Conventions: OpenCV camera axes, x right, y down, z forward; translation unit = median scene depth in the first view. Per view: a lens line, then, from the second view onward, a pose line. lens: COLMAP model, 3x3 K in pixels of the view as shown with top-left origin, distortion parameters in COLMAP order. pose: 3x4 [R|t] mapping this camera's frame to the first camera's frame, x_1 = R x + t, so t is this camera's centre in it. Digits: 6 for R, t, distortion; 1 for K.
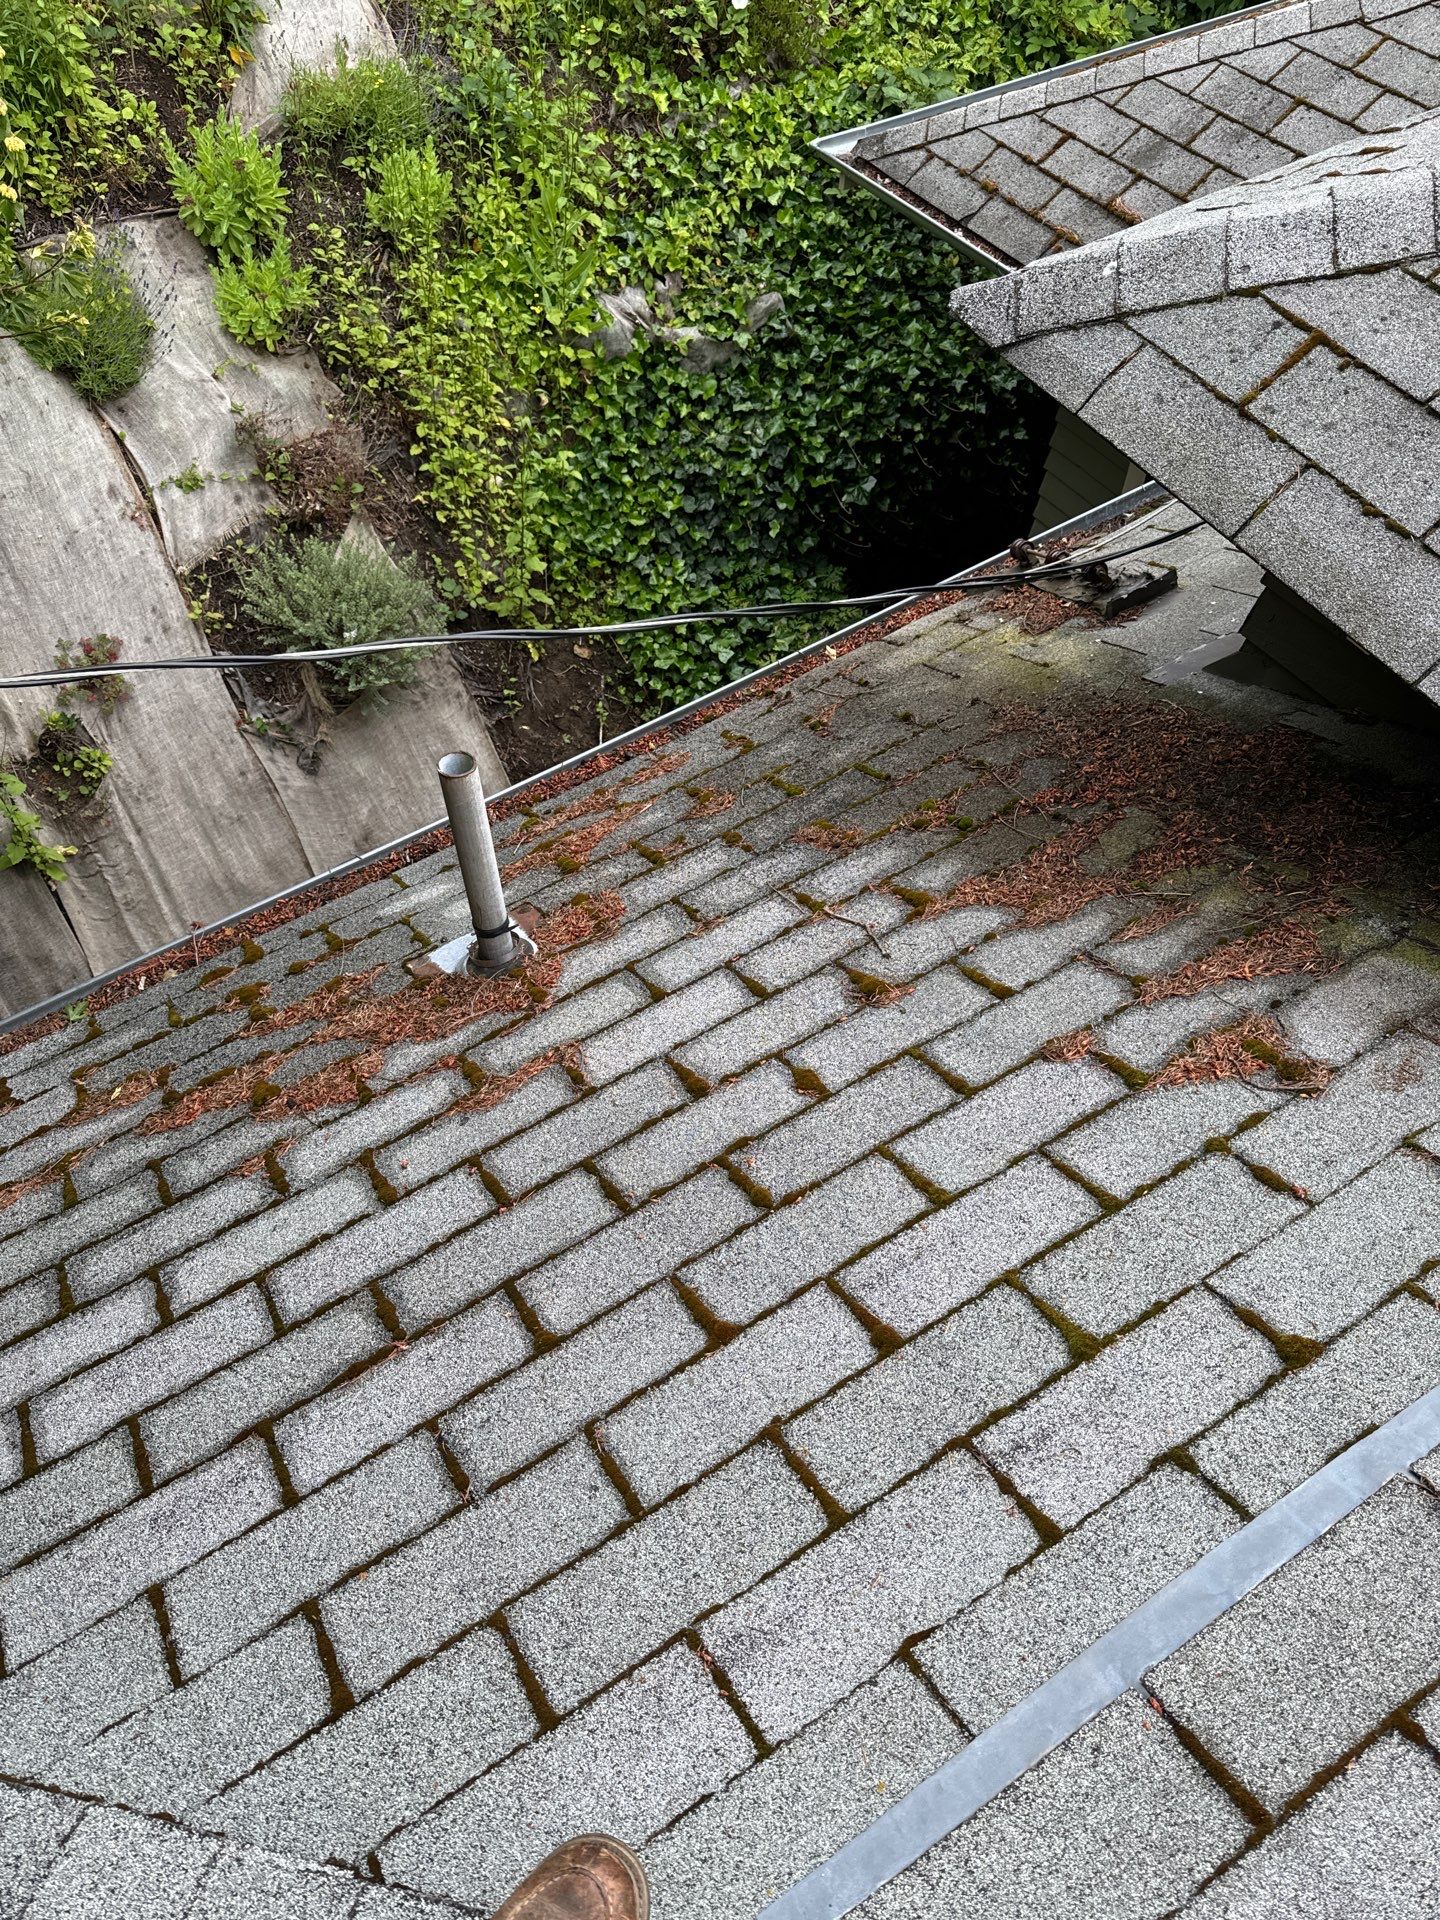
lens RADIAL K [[1341.8, 0, 711.1], [0, 1341.8, 967.7], [0, 0, 1]] dist [0.117898, -0.197512]
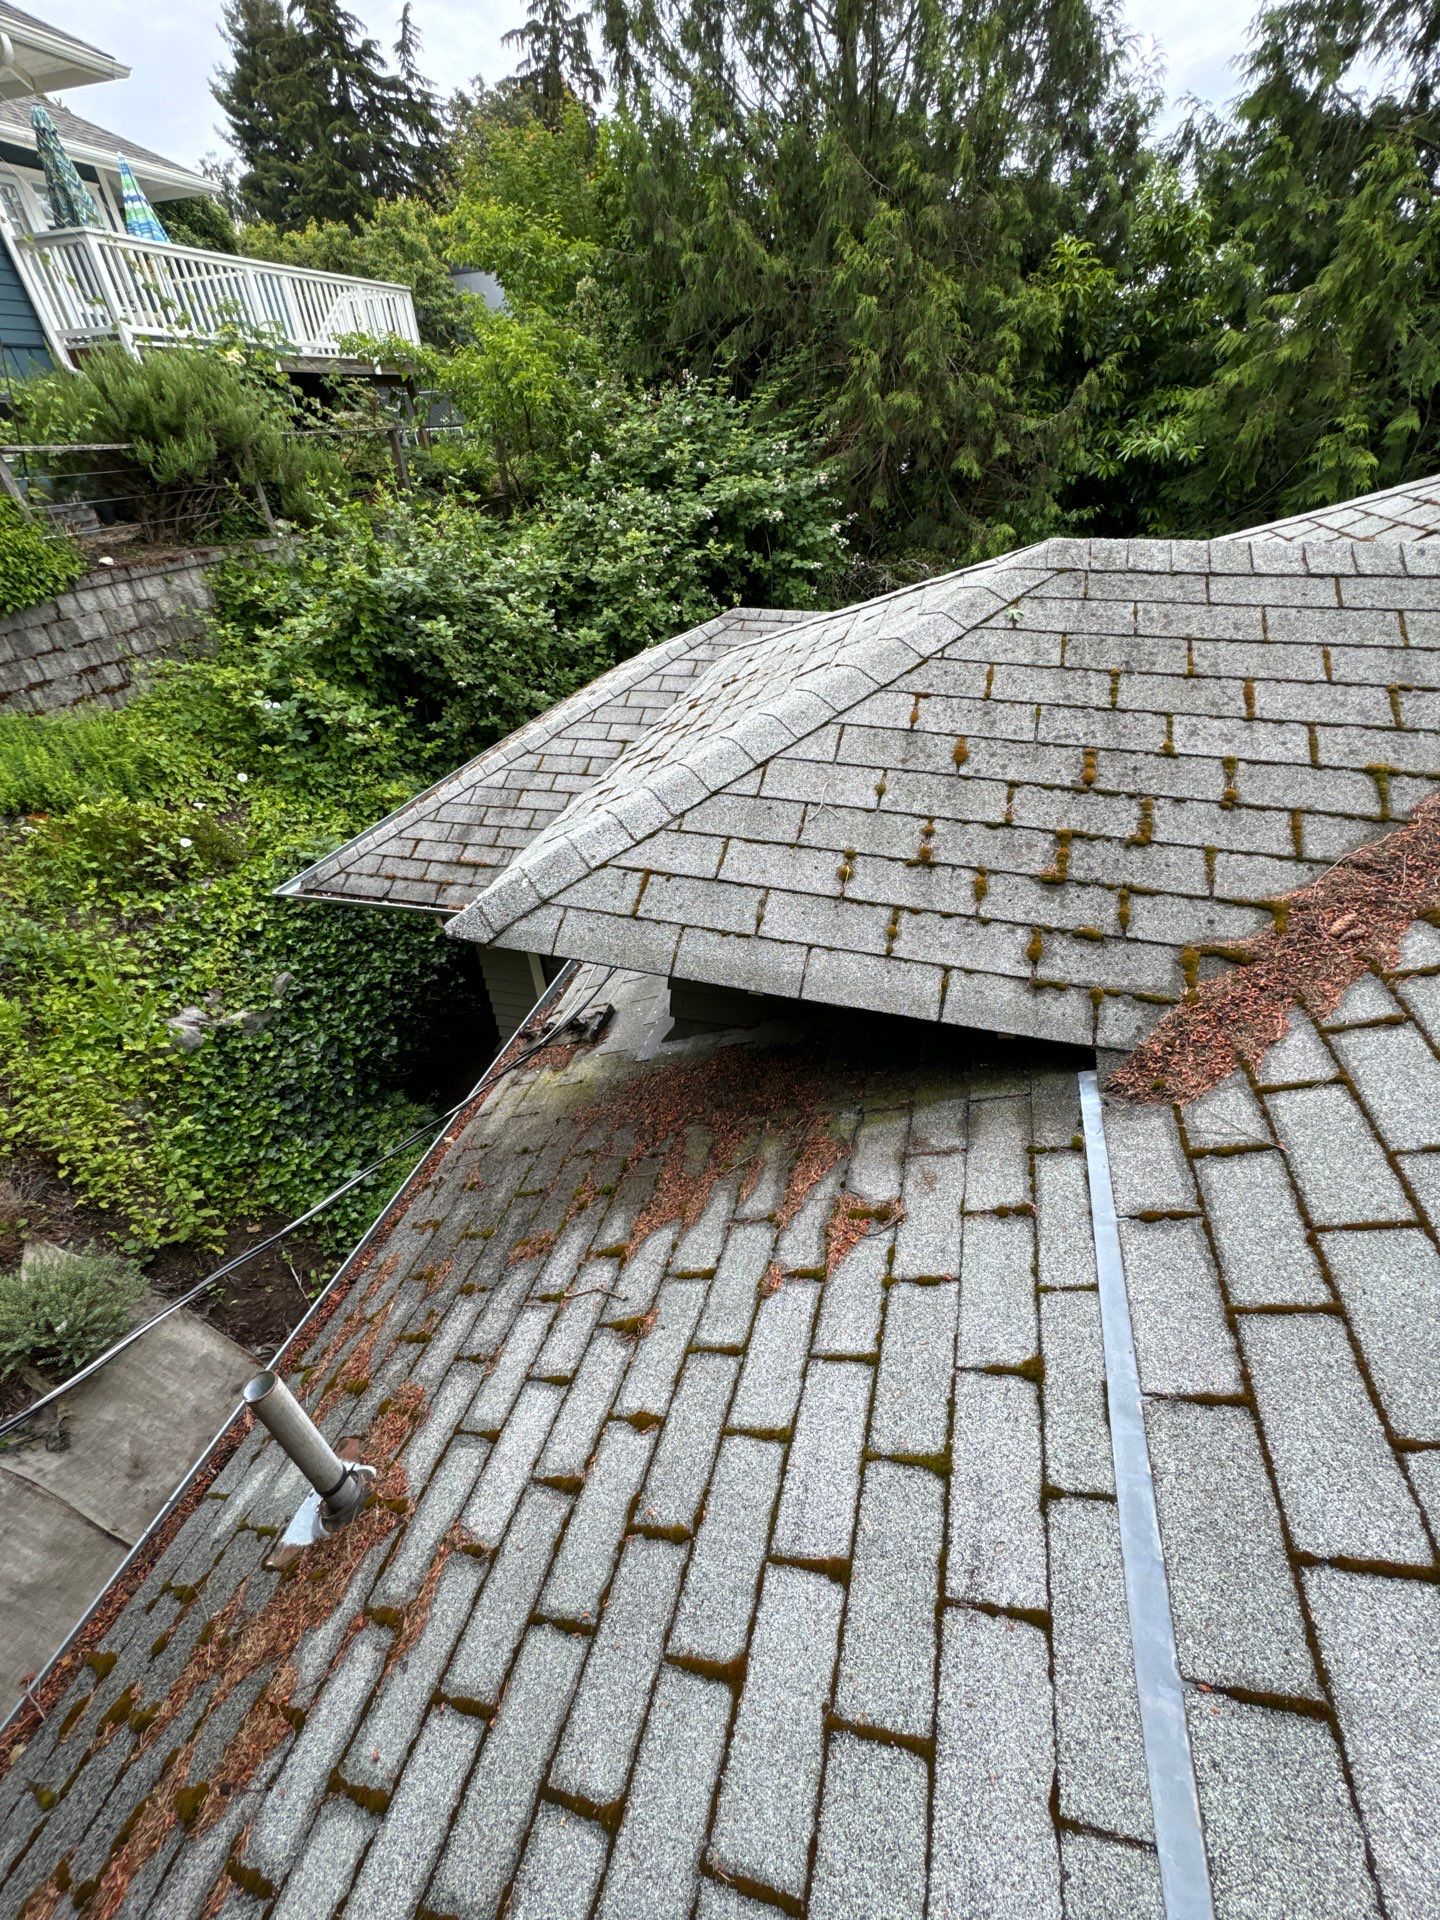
lens RADIAL K [[764.1, 0, 721.1], [0, 764.1, 957.1], [0, 0, 1]] dist [-0.001207, -0.000665]
pose [[0.754413, -0.400700, 0.519904, -0.066259], [0.561116, 0.804673, -0.194037, -0.079807], [-0.340602, 0.438111, 0.831895, 0.100106]]
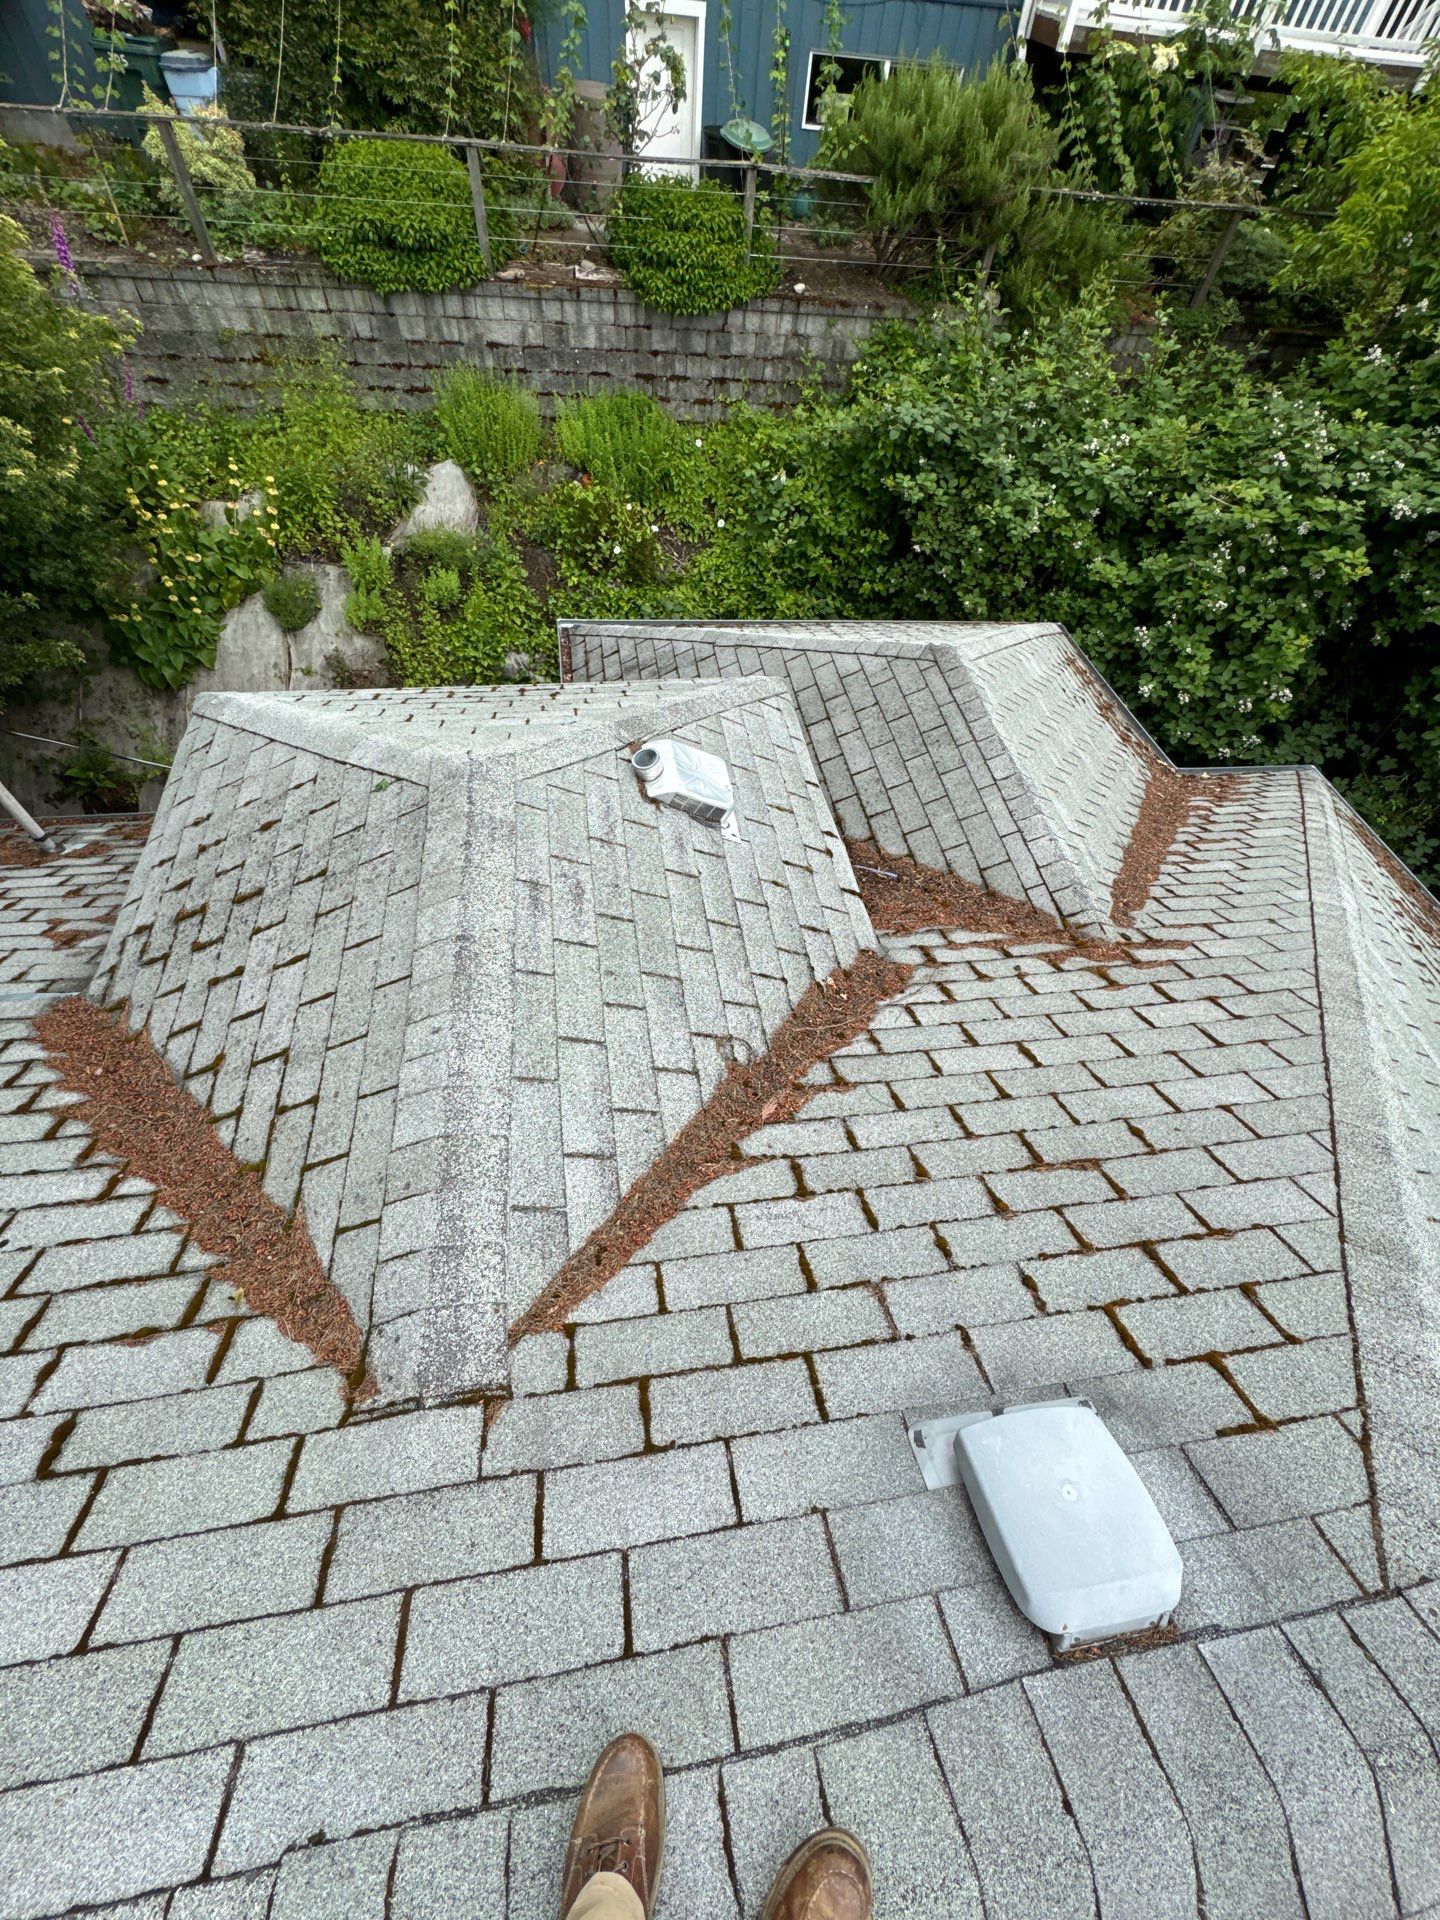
lens RADIAL K [[764.1, 0, 721.1], [0, 764.1, 957.1], [0, 0, 1]] dist [-0.001207, -0.000665]
pose [[0.909055, 0.376761, -0.177960, 1.589376], [-0.384132, 0.923247, -0.007612, -0.351424], [0.161433, 0.075280, 0.984008, -0.394111]]
